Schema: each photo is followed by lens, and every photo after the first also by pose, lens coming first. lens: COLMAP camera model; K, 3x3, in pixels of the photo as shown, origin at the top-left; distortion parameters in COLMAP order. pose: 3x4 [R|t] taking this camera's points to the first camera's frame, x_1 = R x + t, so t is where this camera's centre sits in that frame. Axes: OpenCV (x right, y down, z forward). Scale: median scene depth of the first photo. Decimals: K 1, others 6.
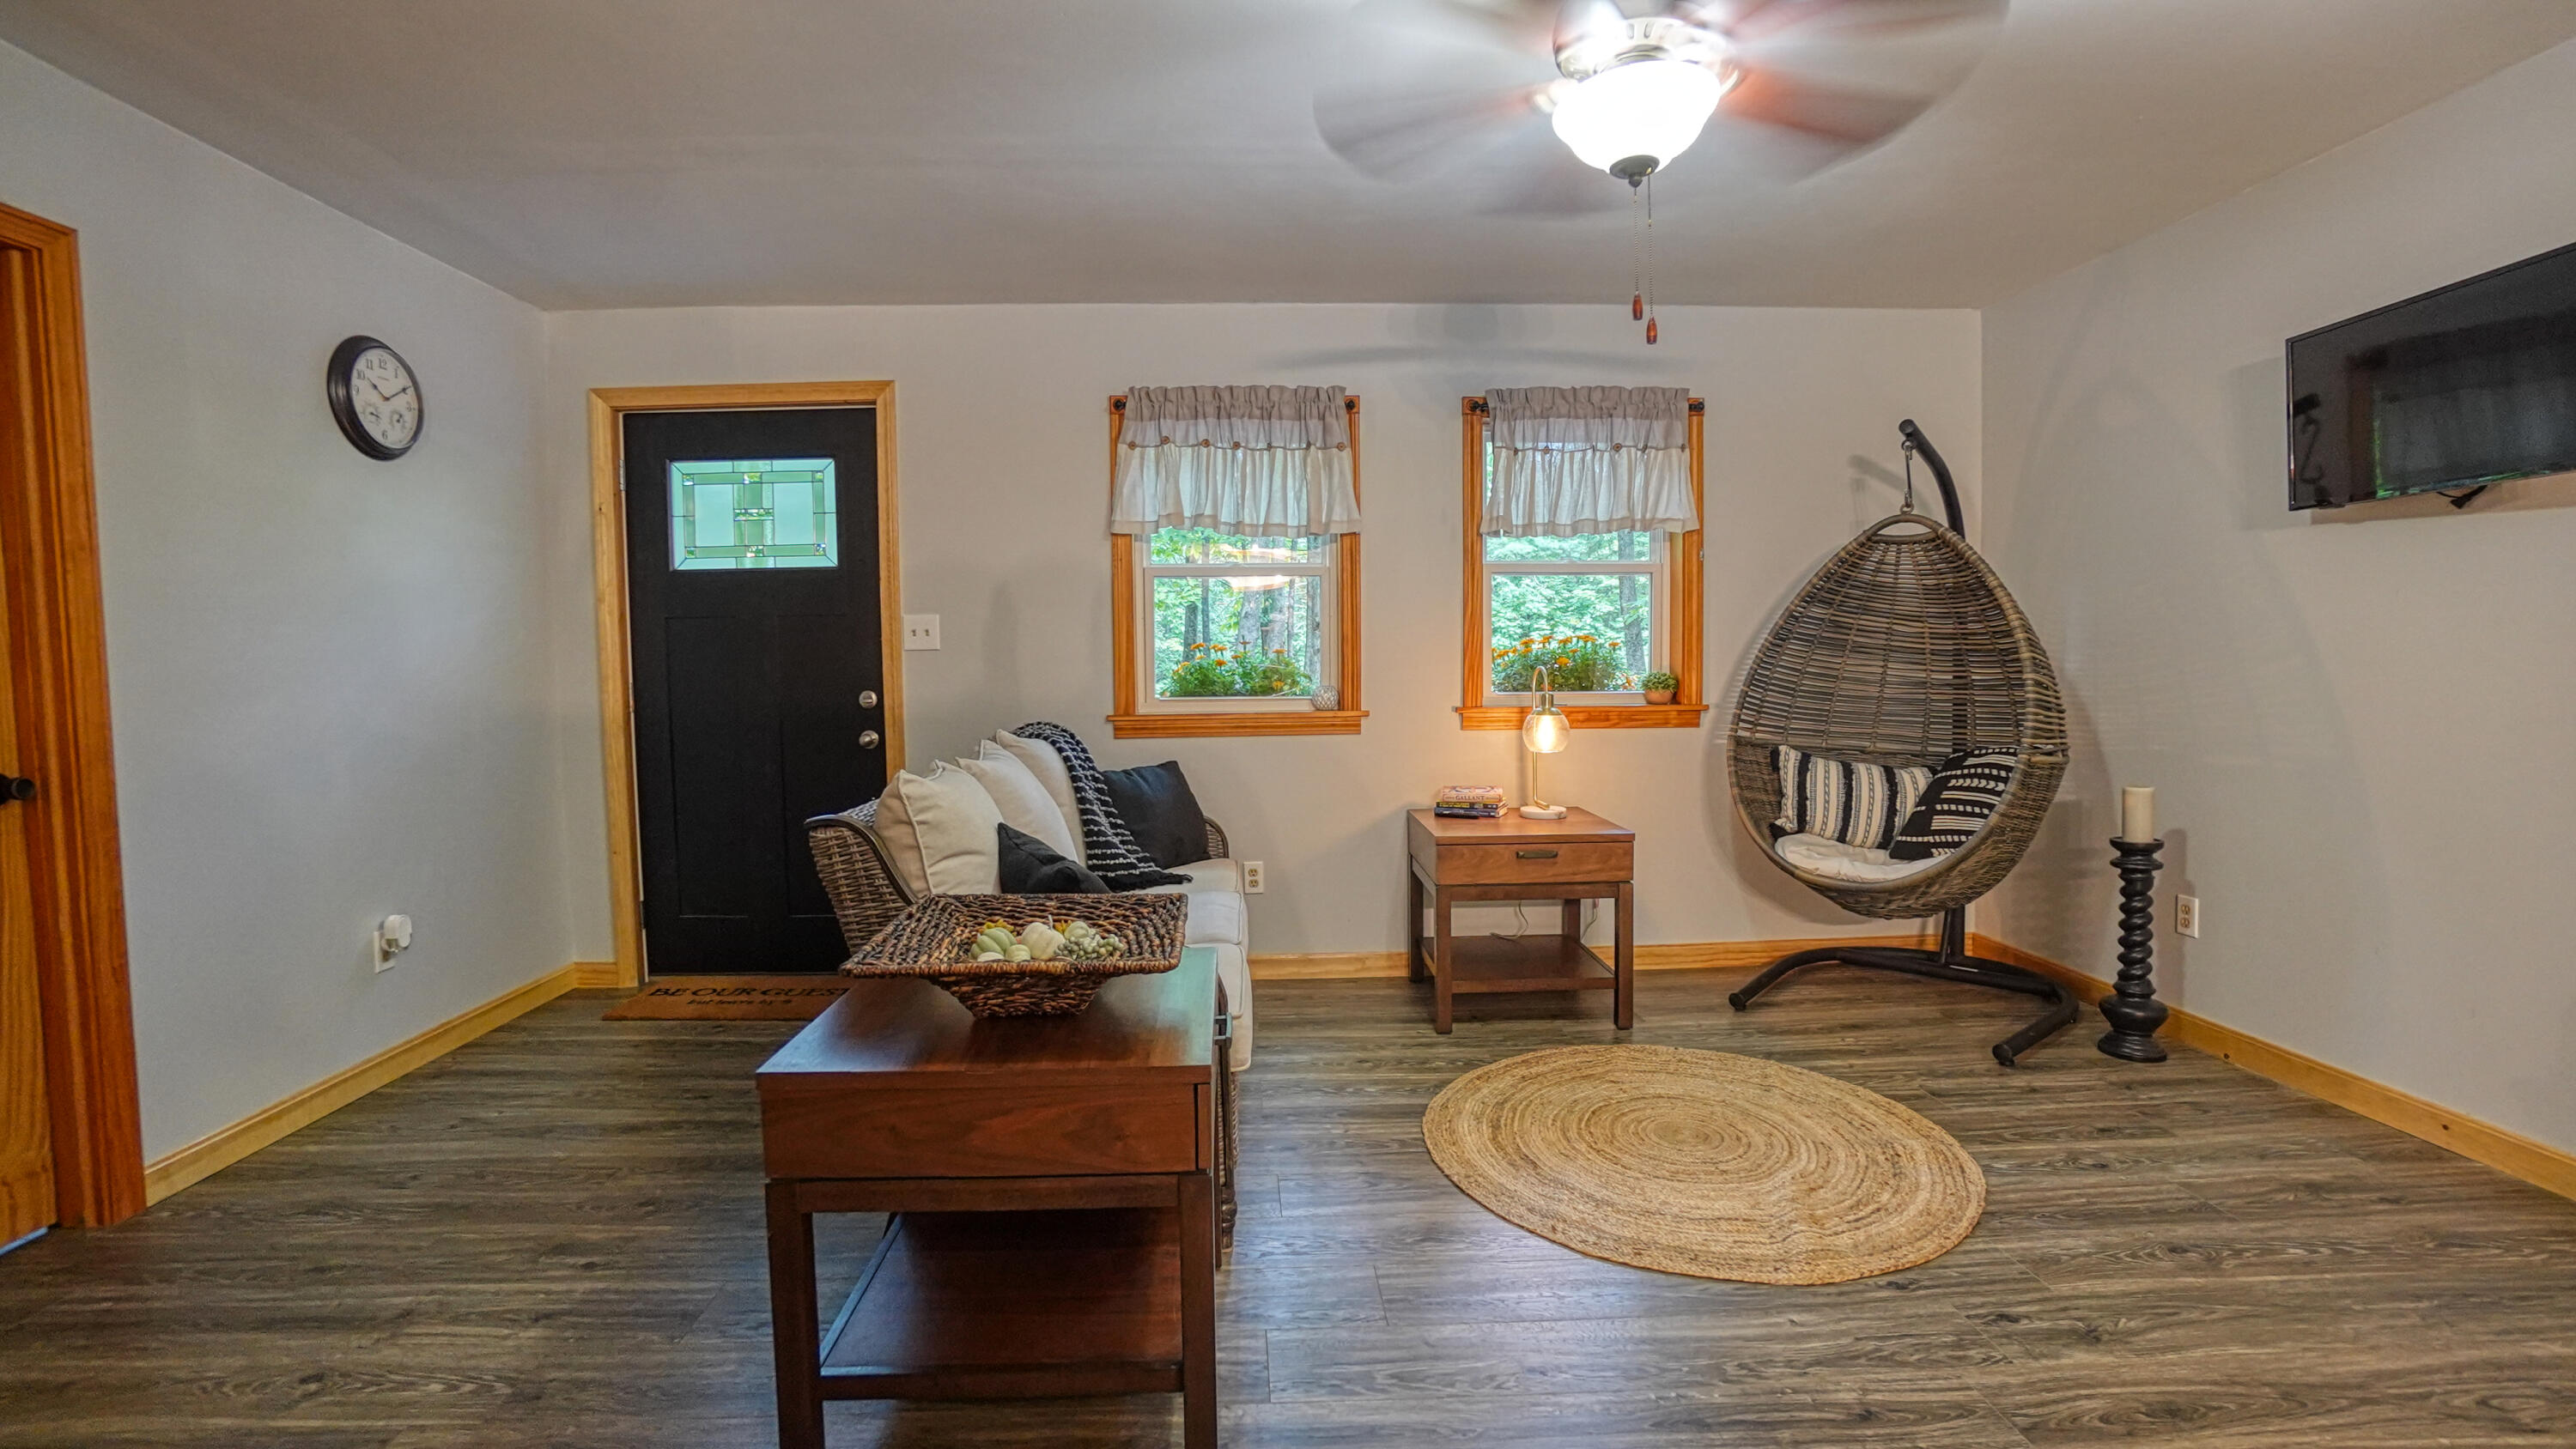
lens RADIAL K [[1138.0, 0, 1267.1], [0, 1138.0, 719.4], [0, 0, 1]] dist [-0.073658, 0.029274]
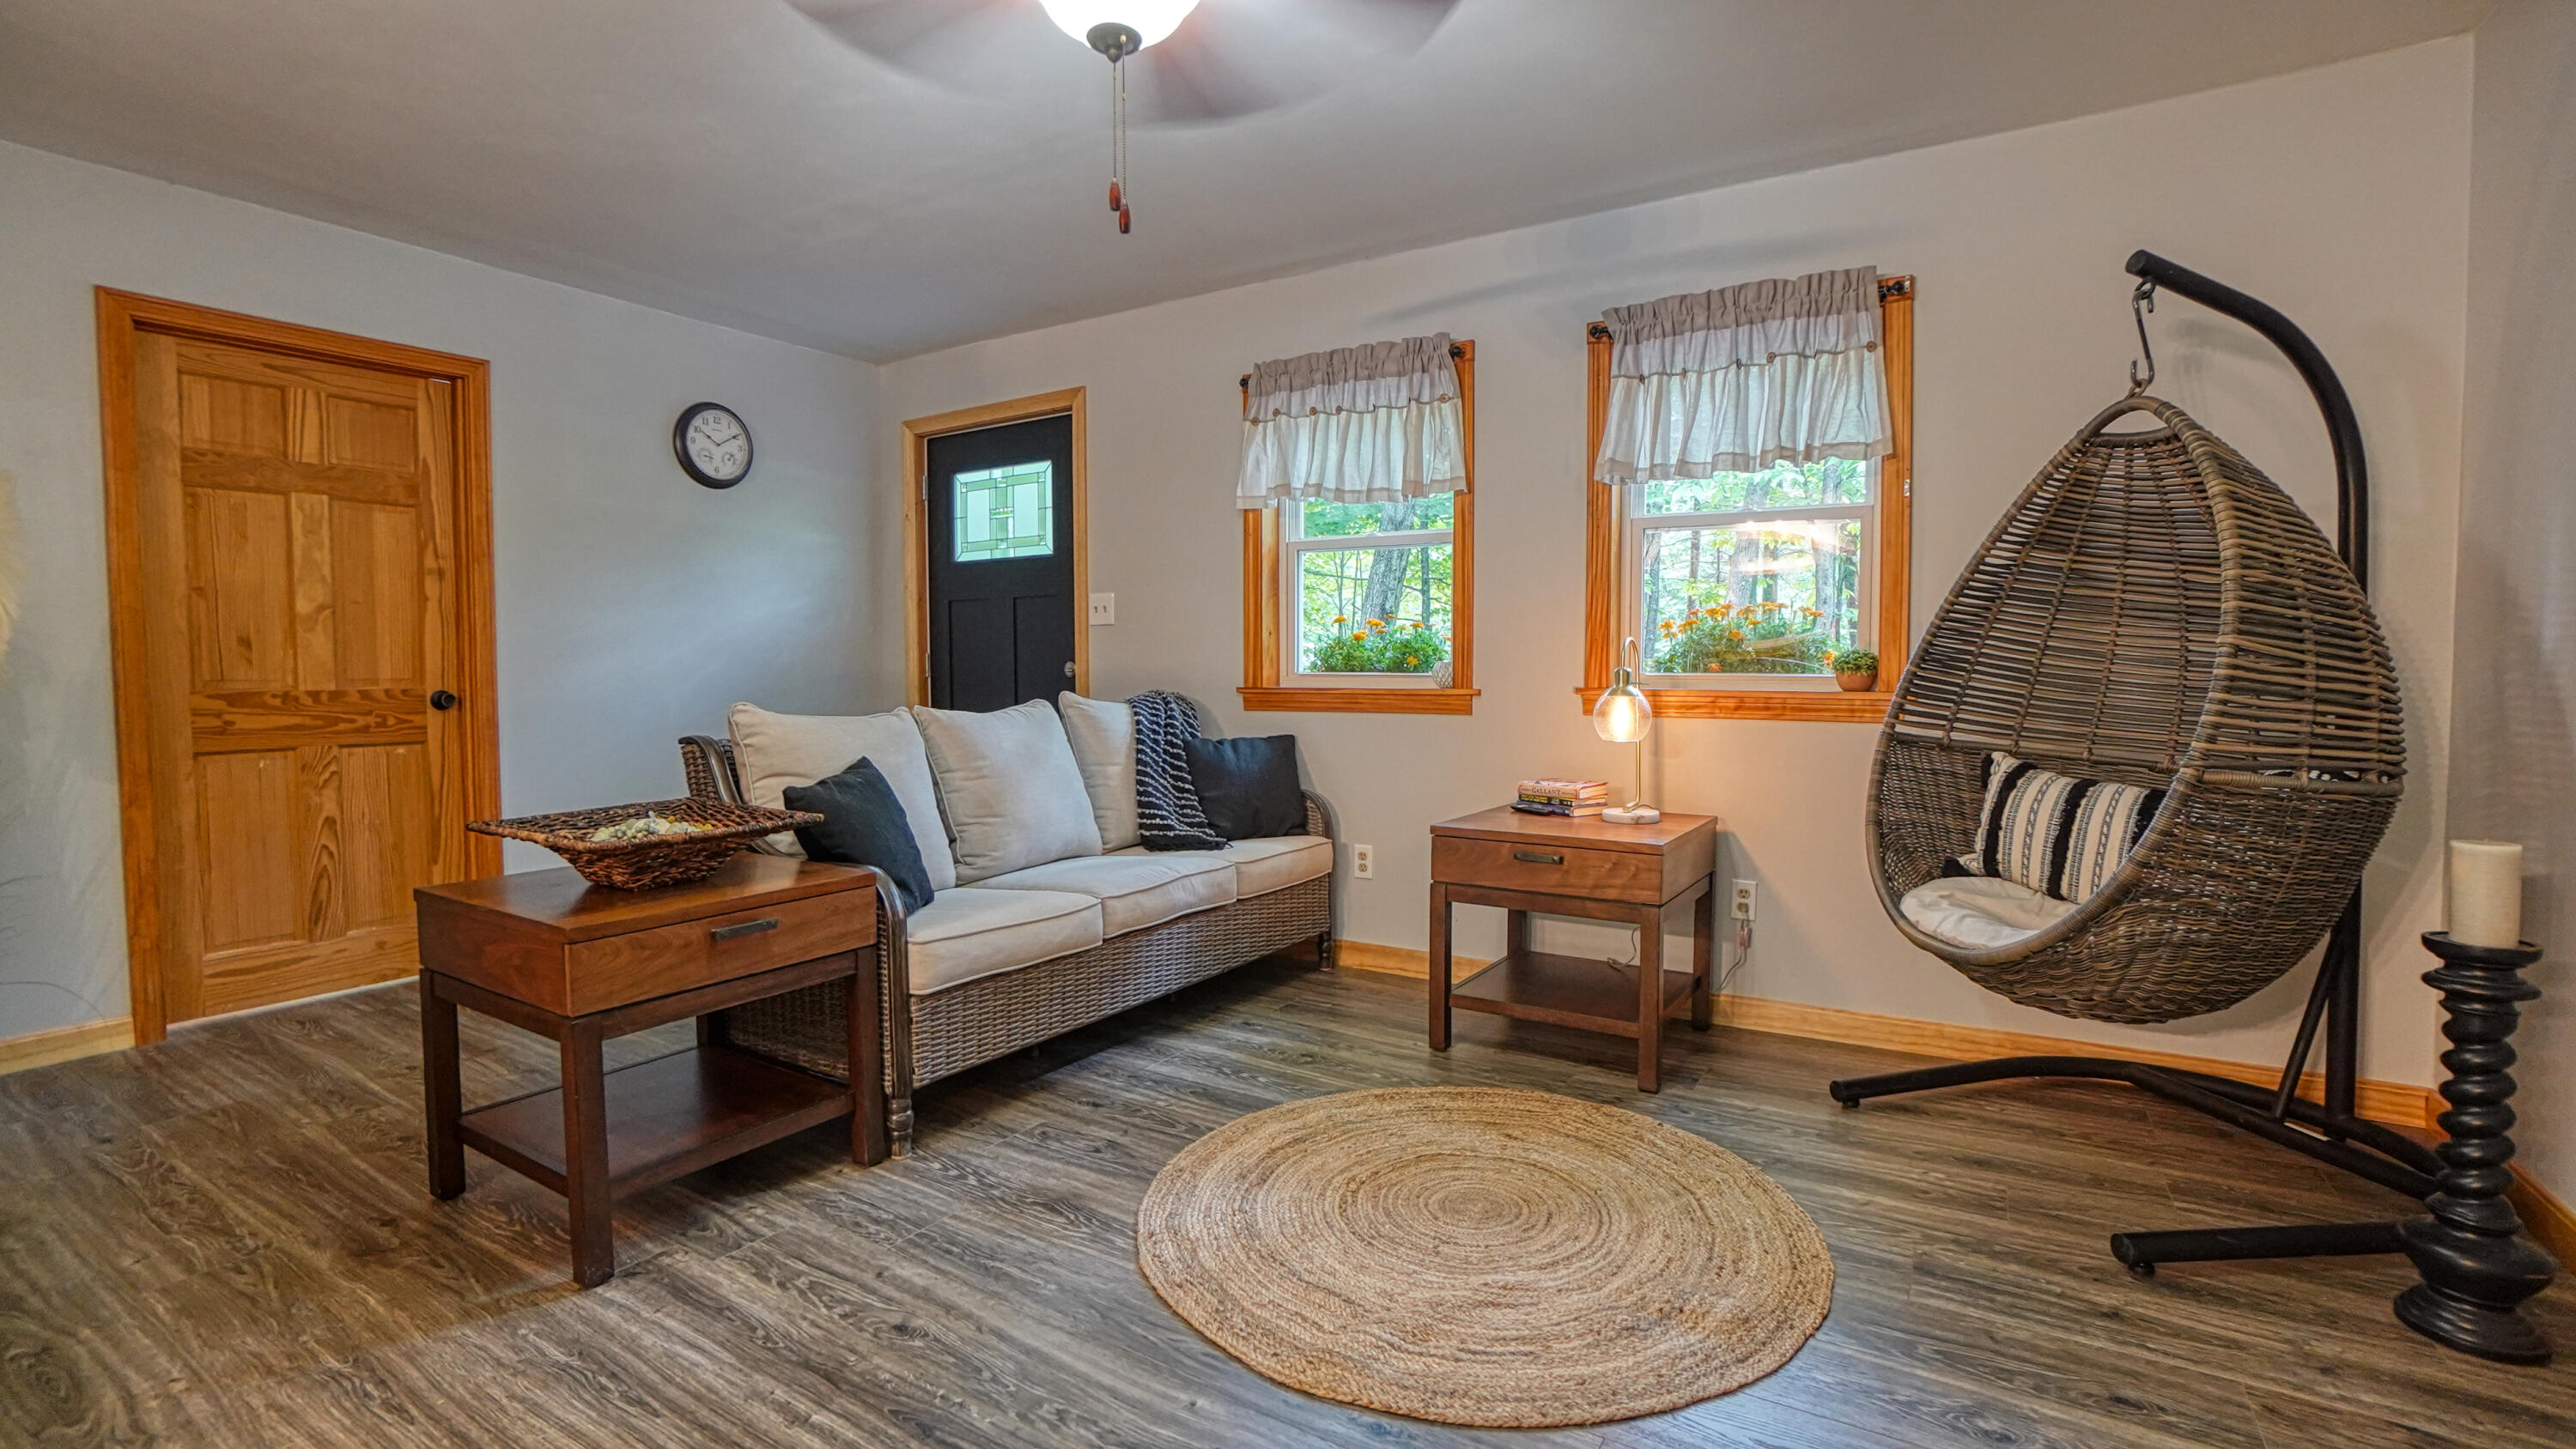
lens RADIAL K [[1138.0, 0, 1267.1], [0, 1138.0, 719.4], [0, 0, 1]] dist [-0.073658, 0.029274]
pose [[0.823707, 0.038107, -0.565733, 0.486885], [-0.040973, 0.999131, 0.007643, 0.017188], [0.565533, 0.016884, 0.824553, 0.177032]]
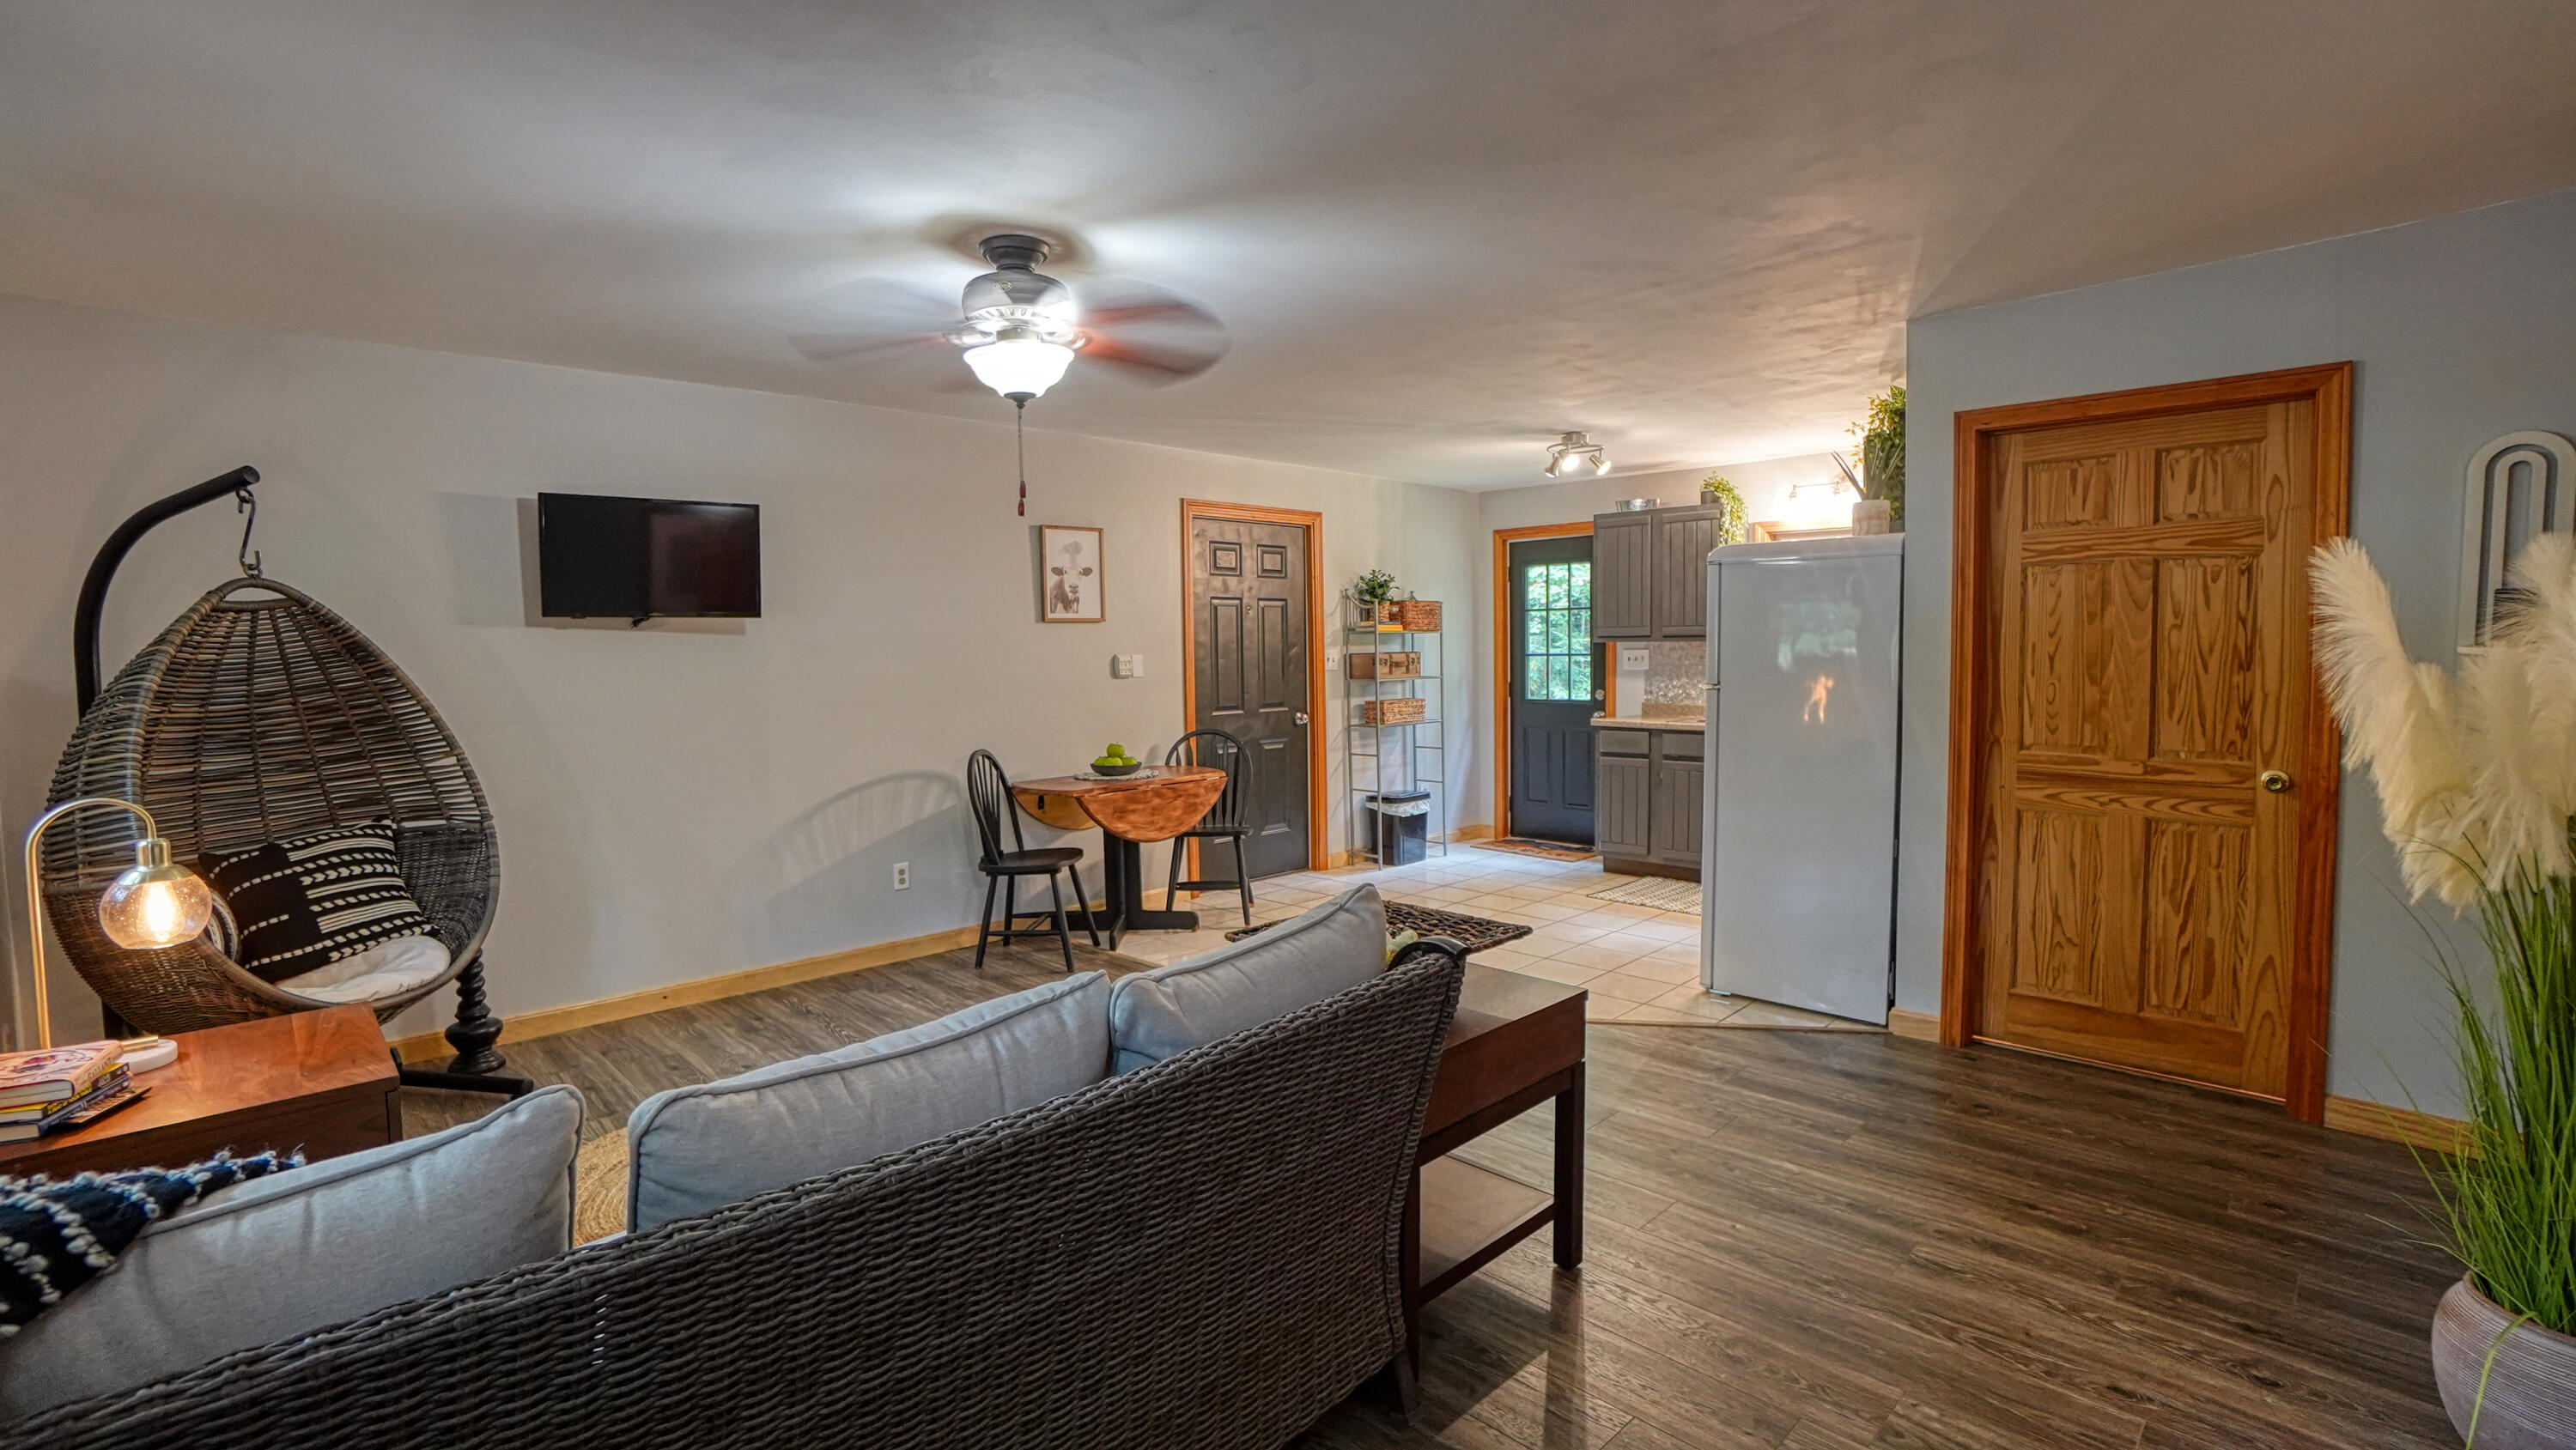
lens RADIAL K [[1138.0, 0, 1267.1], [0, 1138.0, 719.9], [0, 0, 1]] dist [-0.073658, 0.029274]
pose [[-0.667321, -0.024839, 0.744356, -0.521597], [0.068401, 0.993176, 0.094464, -0.095551], [-0.741622, 0.113953, -0.661068, 0.918839]]
